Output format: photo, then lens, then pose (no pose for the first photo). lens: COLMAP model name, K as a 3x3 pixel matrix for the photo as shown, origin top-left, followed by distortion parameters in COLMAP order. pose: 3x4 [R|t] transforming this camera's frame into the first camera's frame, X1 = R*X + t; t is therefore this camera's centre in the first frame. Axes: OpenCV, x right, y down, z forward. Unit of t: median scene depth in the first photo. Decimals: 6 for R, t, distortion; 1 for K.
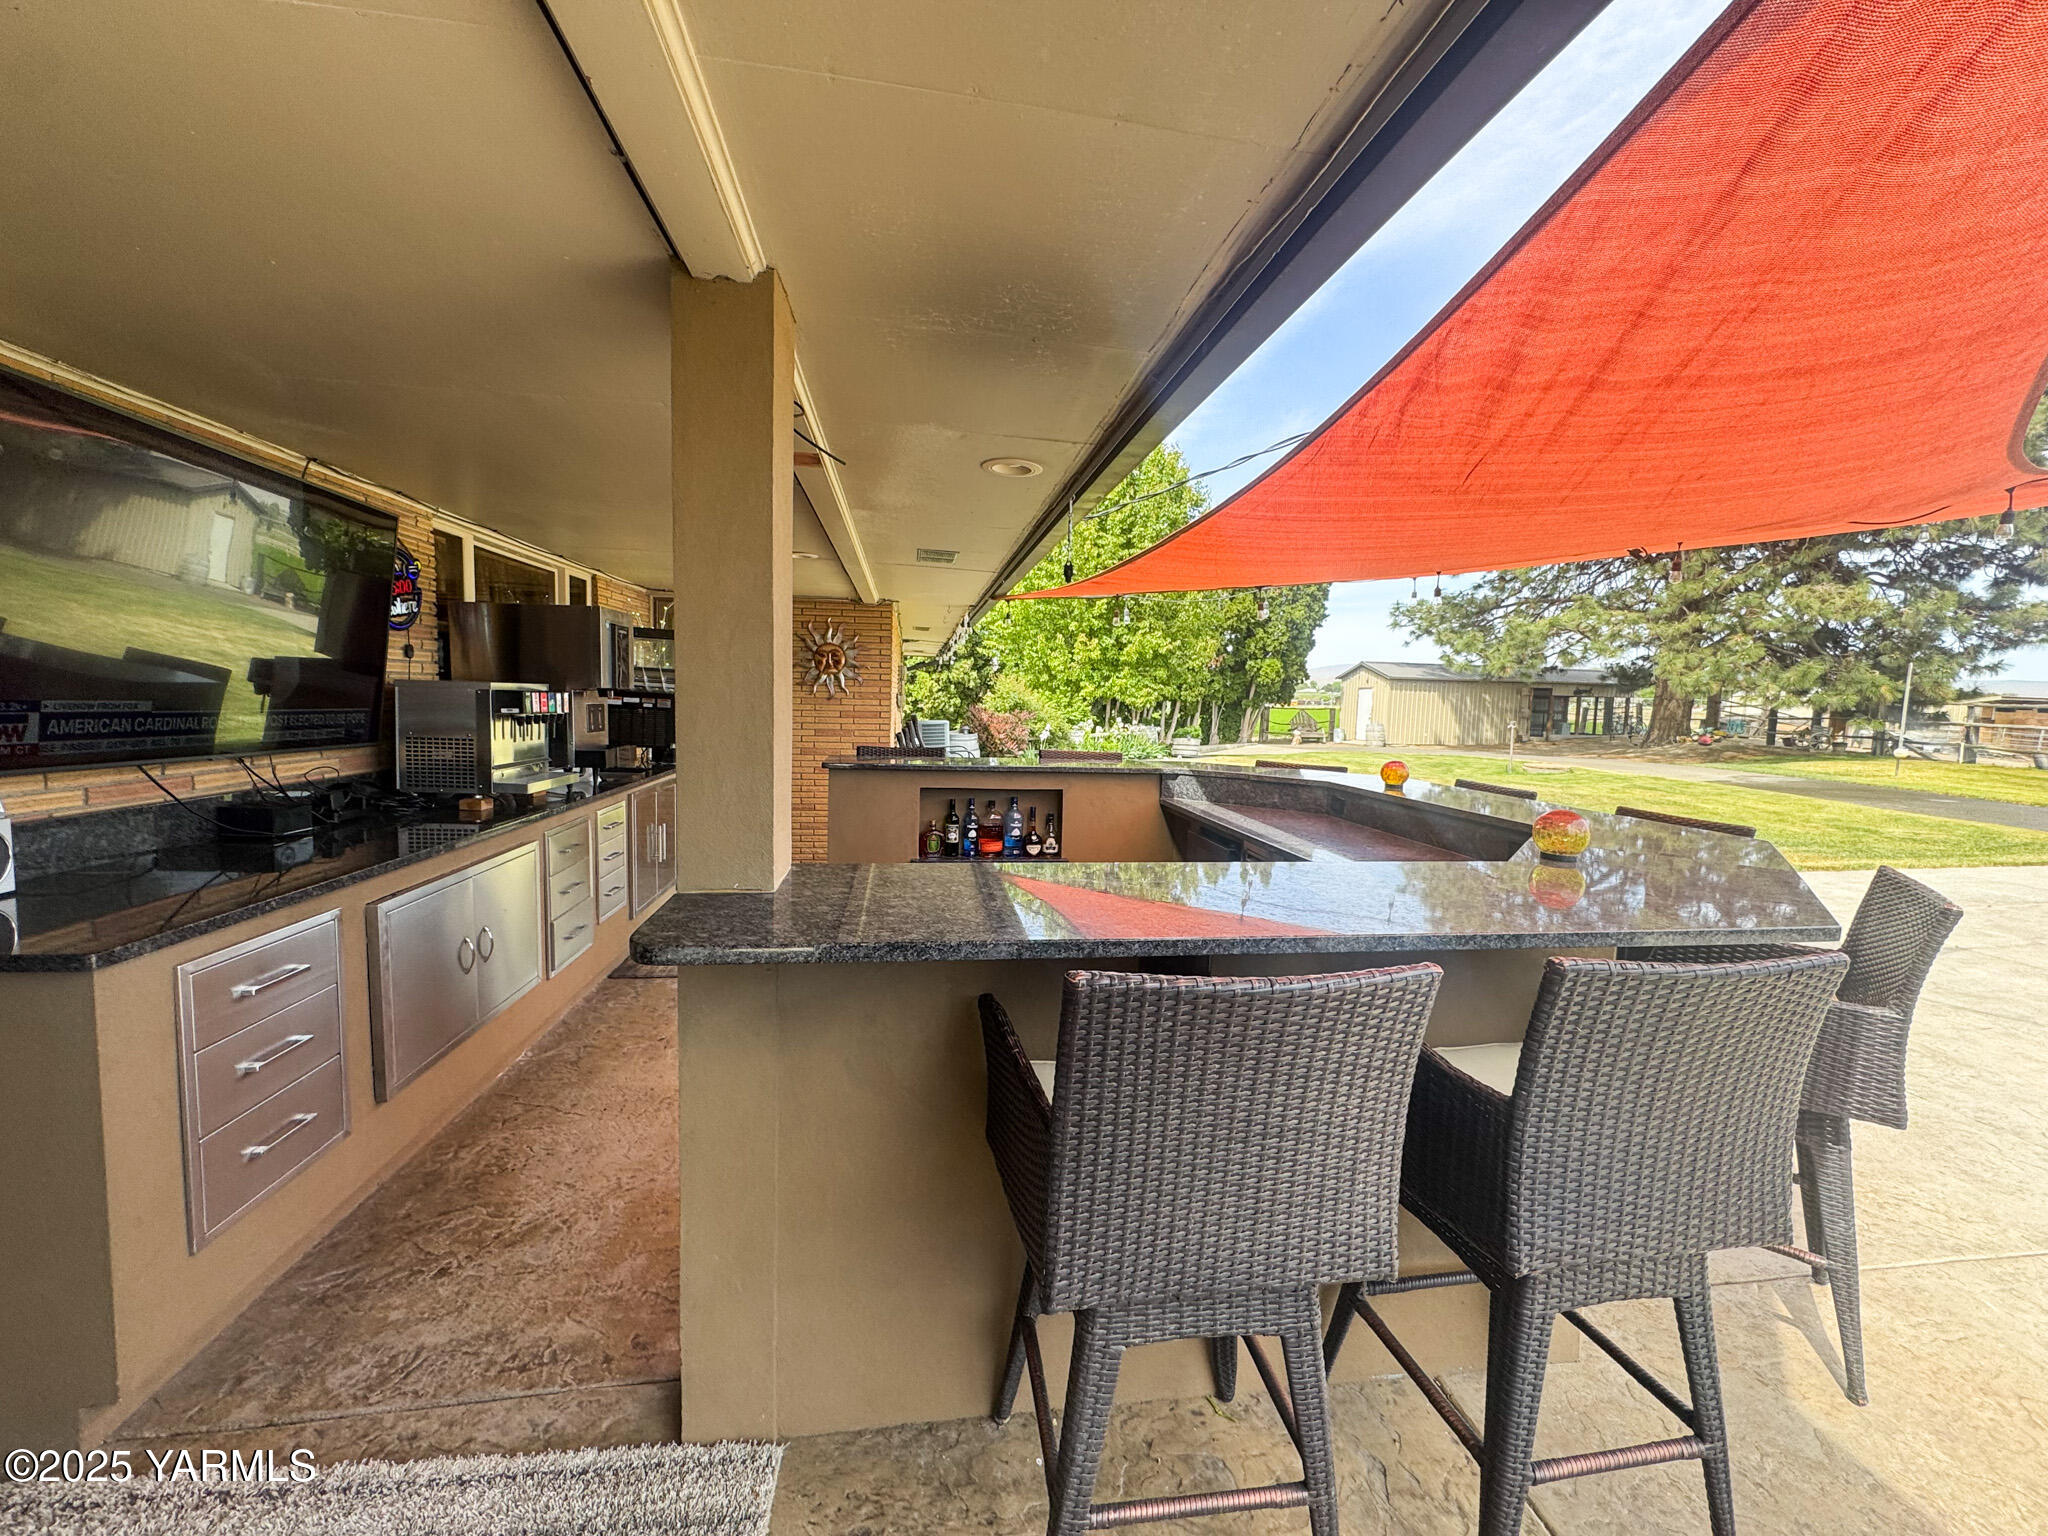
lens RADIAL K [[806.9, 0, 1021.7], [0, 806.9, 765.1], [0, 0, 1]] dist [-0.004633, 0.000125]
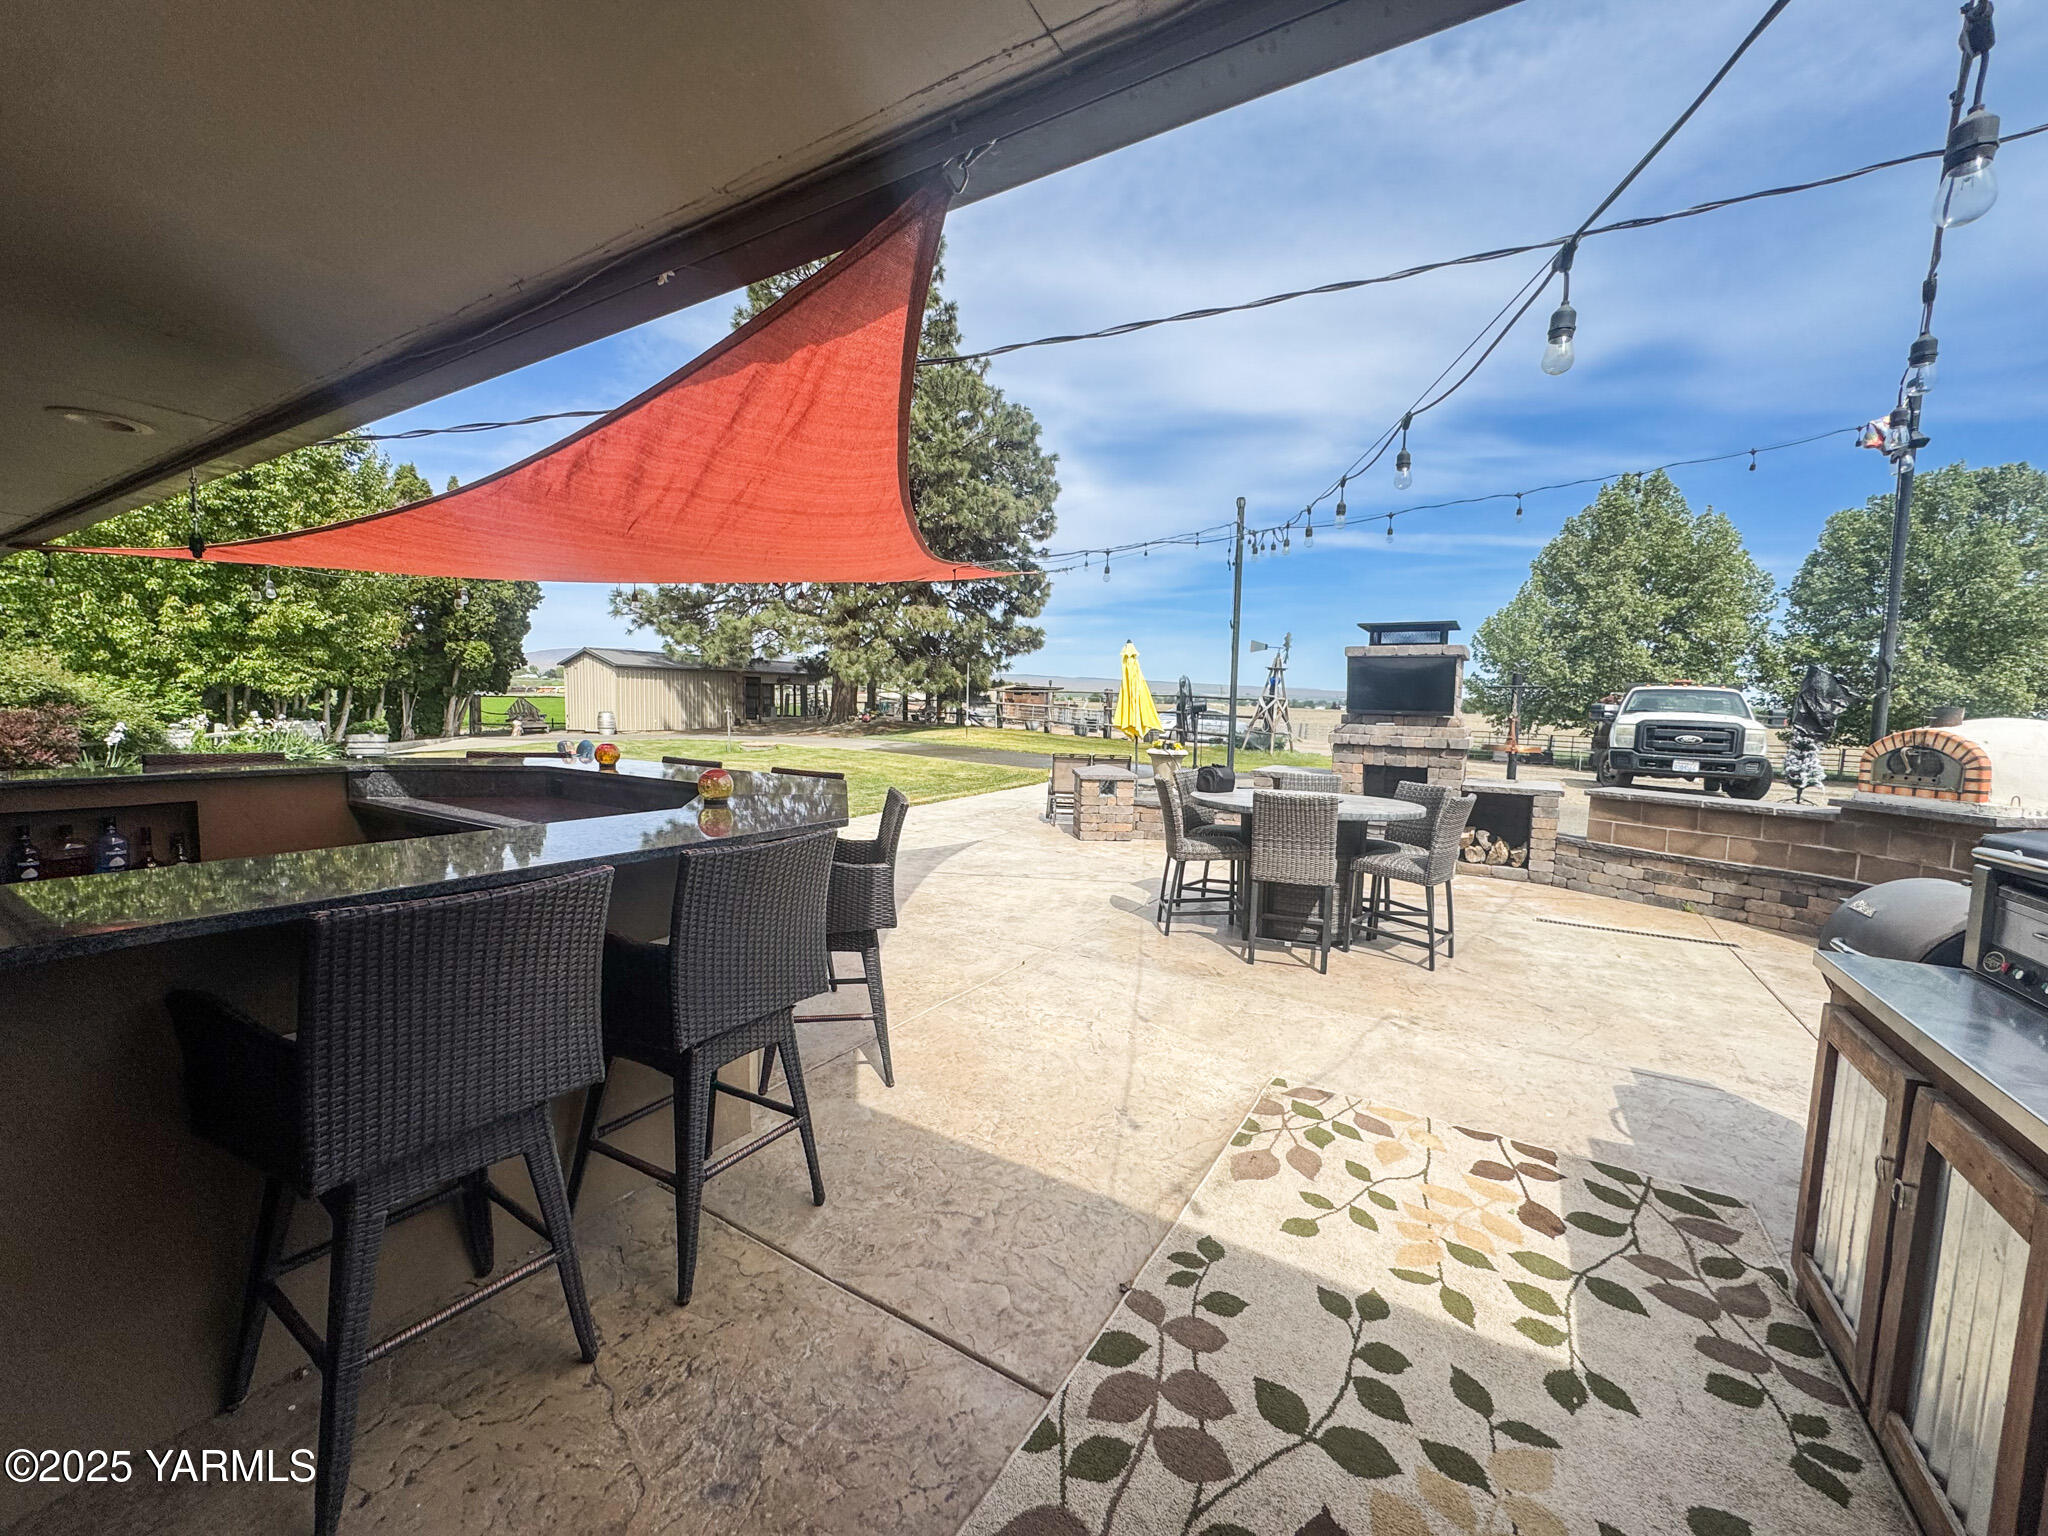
lens RADIAL K [[806.9, 0, 1021.7], [0, 806.9, 765.1], [0, 0, 1]] dist [-0.004633, 0.000125]
pose [[0.631318, -0.073448, 0.772038, -0.007625], [0.060788, 0.997129, 0.045154, 0.001323], [-0.773138, 0.018424, 0.633970, -0.026894]]
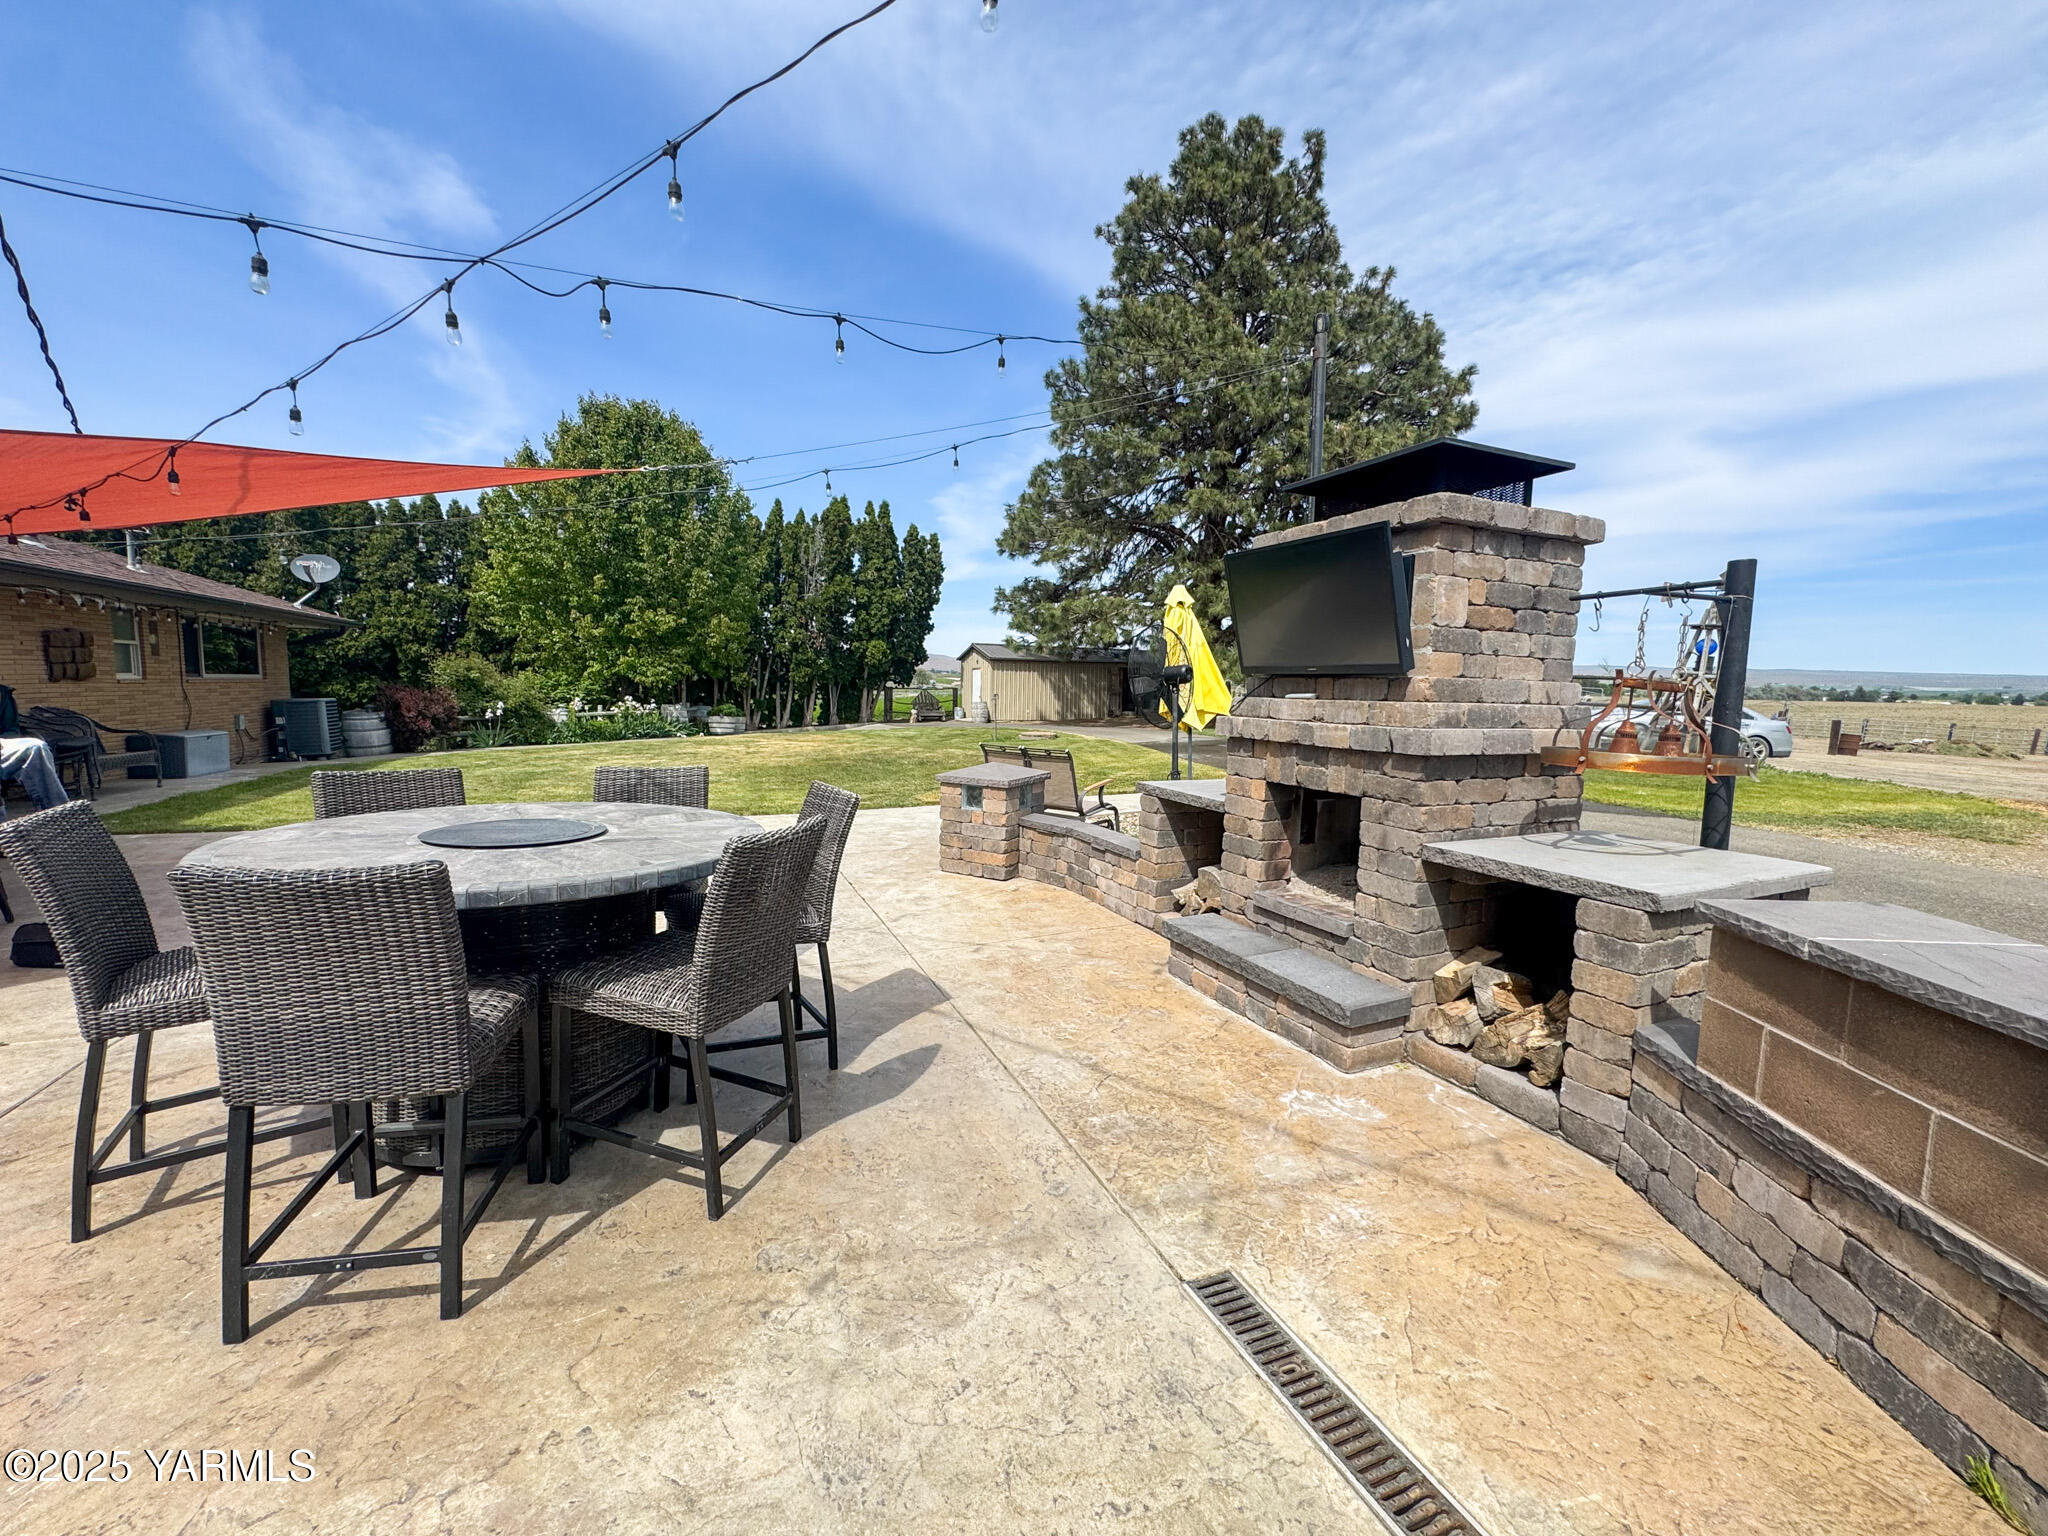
lens RADIAL K [[809.4, 0, 1024.0], [0, 809.4, 768.0], [0, 0, 1]] dist [-0.009681, 0.000060]
pose [[0.960720, -0.037070, 0.275031, 0.210597], [0.031634, 0.999207, 0.024175, 0.014395], [-0.275710, -0.014525, 0.961131, -0.058365]]
